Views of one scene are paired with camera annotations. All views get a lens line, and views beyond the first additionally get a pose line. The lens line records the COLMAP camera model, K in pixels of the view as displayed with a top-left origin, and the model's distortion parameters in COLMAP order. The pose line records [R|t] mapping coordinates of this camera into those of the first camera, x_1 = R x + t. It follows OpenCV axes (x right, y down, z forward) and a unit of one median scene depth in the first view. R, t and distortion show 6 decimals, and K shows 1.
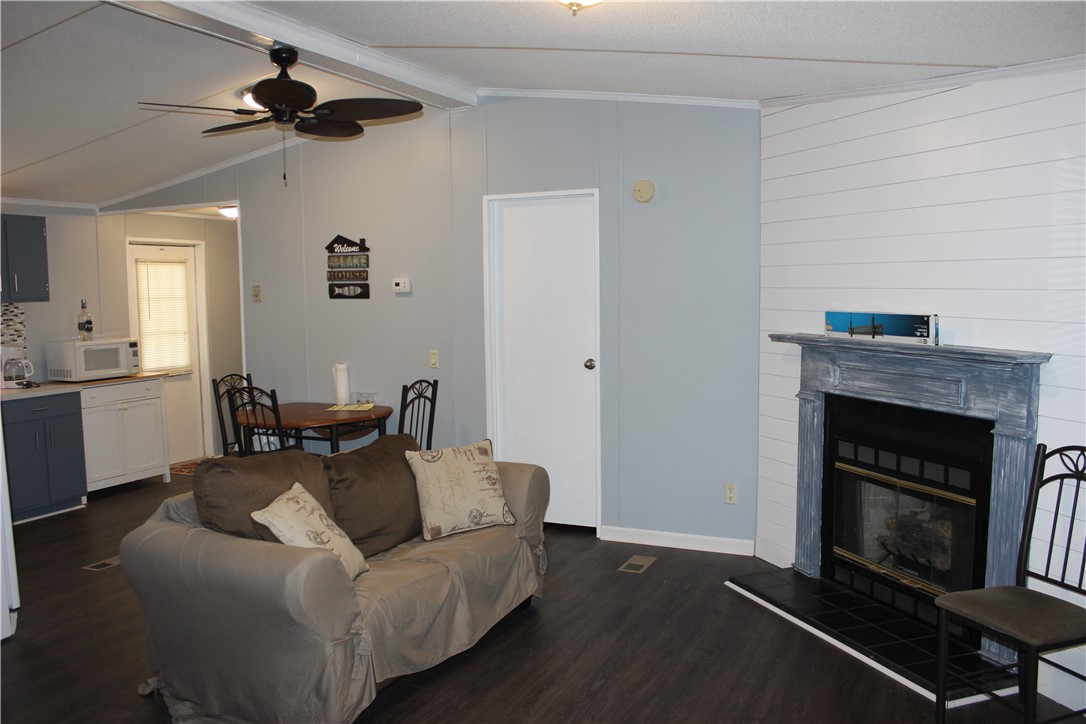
lens RADIAL K [[897.7, 0, 530.6], [0, 897.7, 370.3], [0, 0, 1]] dist [-0.165241, 0.142227]
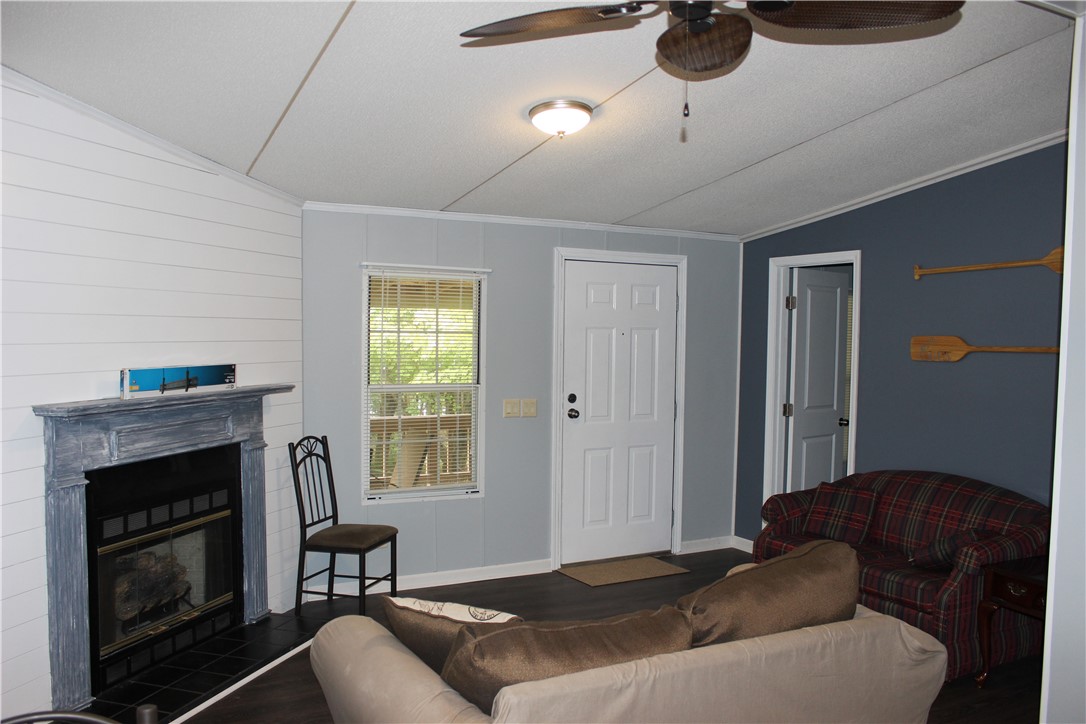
lens RADIAL K [[900.4, 0, 529.6], [0, 900.4, 373.9], [0, 0, 1]] dist [-0.165471, 0.152763]
pose [[-0.797835, -0.025166, 0.602350, -0.529282], [0.054797, 0.991966, 0.114024, -0.148300], [-0.600380, 0.123979, -0.790046, 1.537579]]
